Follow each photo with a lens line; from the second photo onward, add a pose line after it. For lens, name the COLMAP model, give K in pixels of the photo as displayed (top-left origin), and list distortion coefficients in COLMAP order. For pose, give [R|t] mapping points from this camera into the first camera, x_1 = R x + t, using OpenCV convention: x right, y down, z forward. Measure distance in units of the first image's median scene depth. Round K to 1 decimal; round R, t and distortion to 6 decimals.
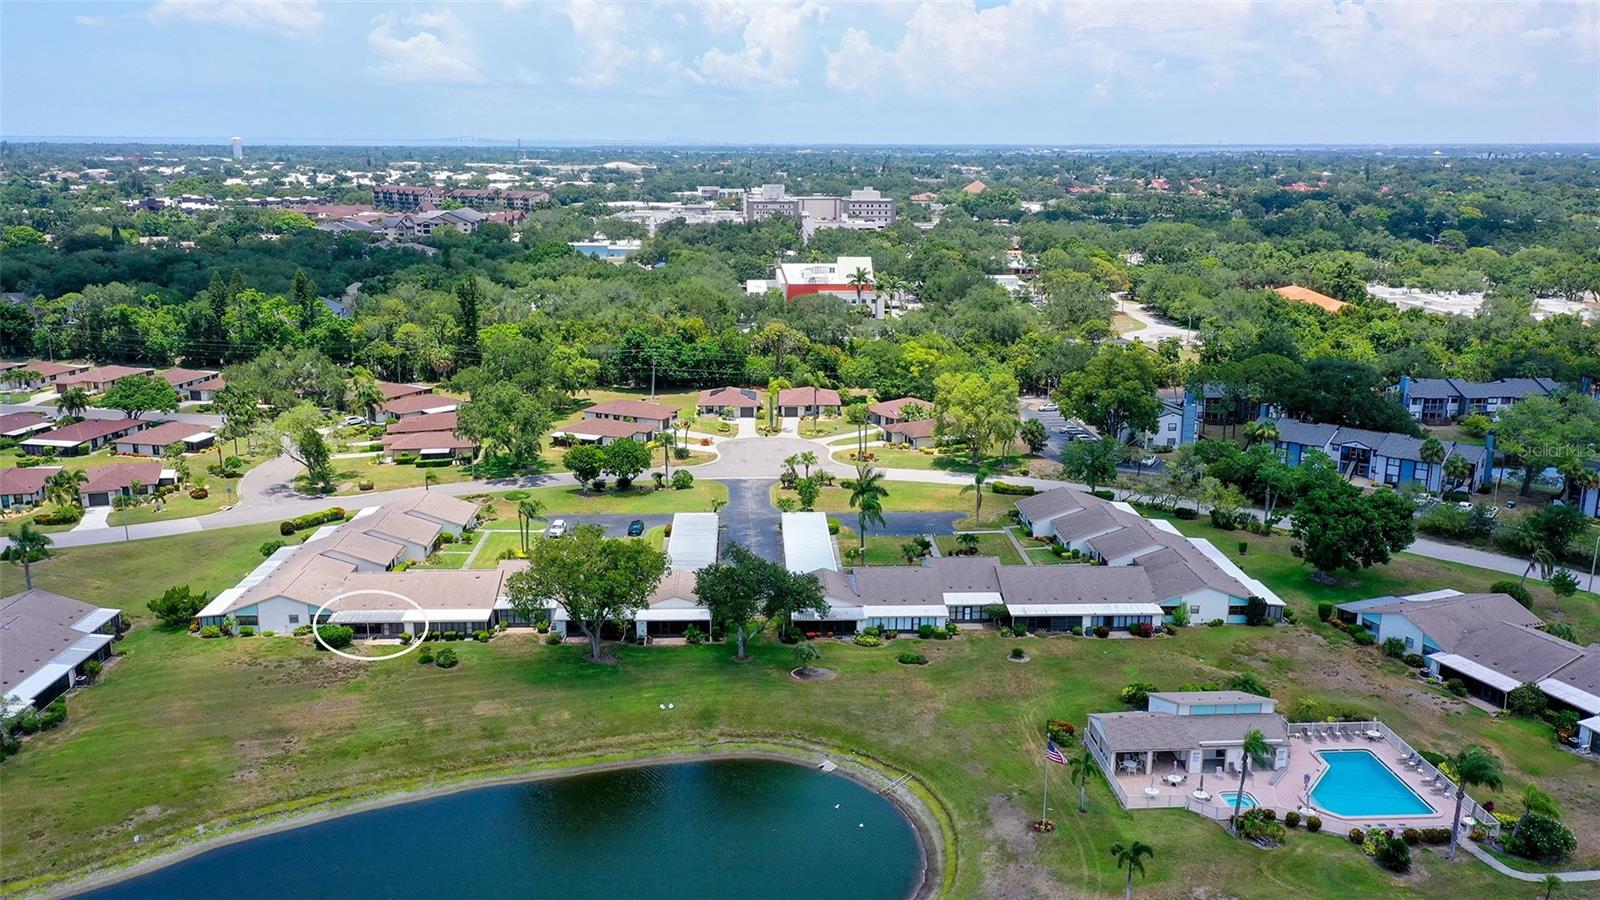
lens RADIAL K [[1291.9, 0, 800.0], [0, 1291.9, 450.0], [0, 0, 1]] dist [0.019495, 0.002063]
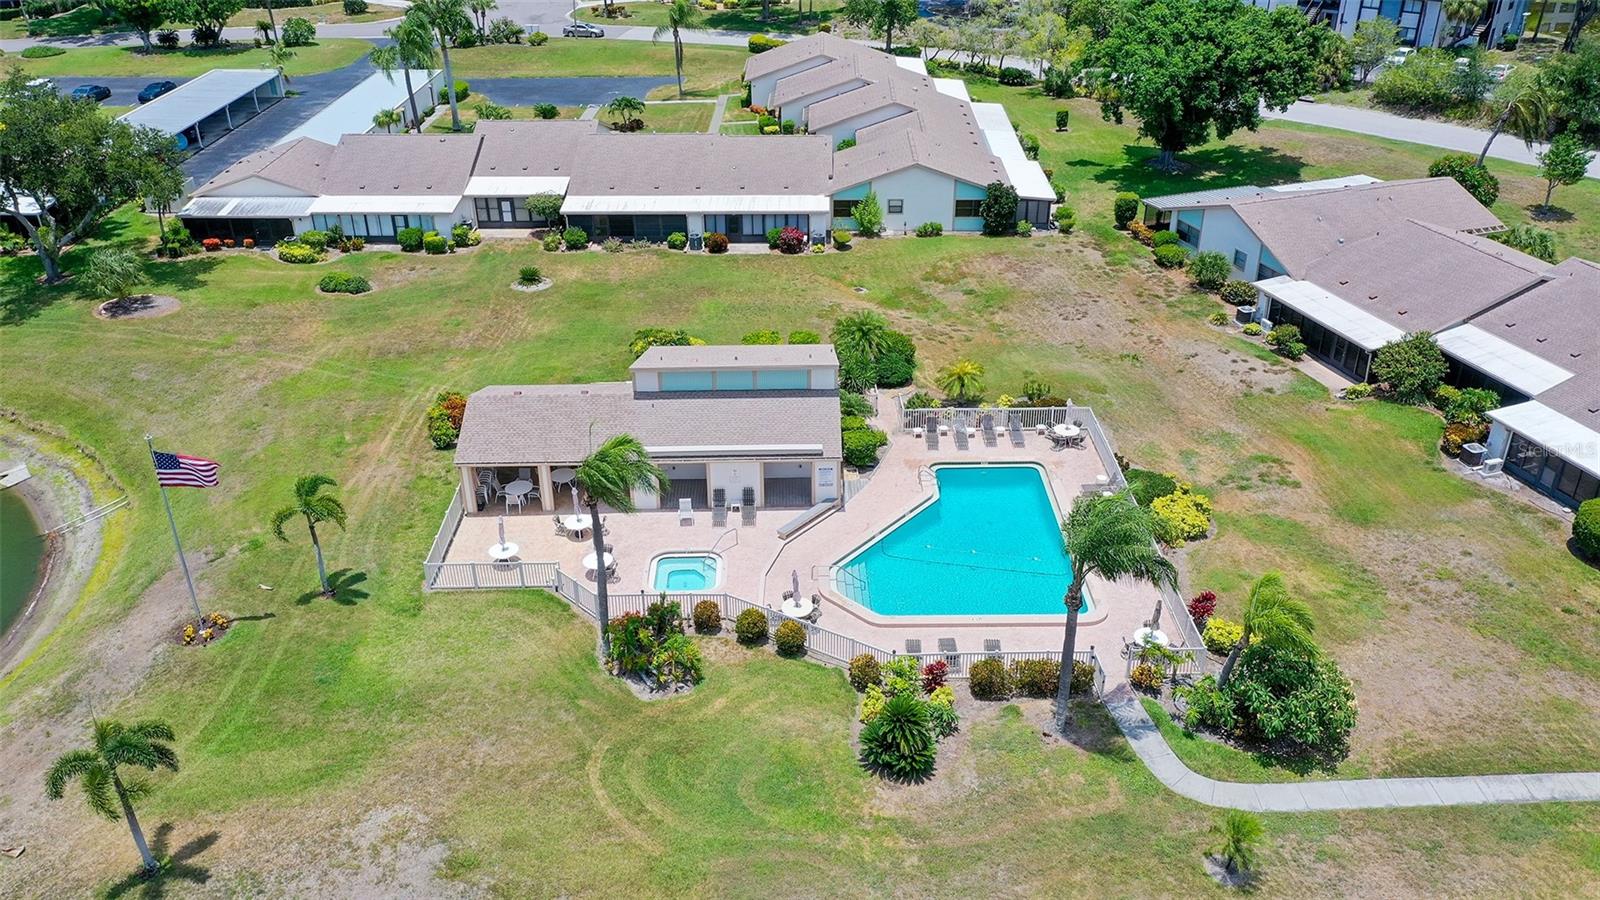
lens RADIAL K [[1291.9, 0, 800.0], [0, 1291.9, 450.0], [0, 0, 1]] dist [0.019495, 0.002063]
pose [[0.998177, 0.017006, -0.057906, 0.303345], [-0.001388, 0.965694, 0.259679, 0.079995], [0.060336, -0.259125, 0.963957, 0.423317]]
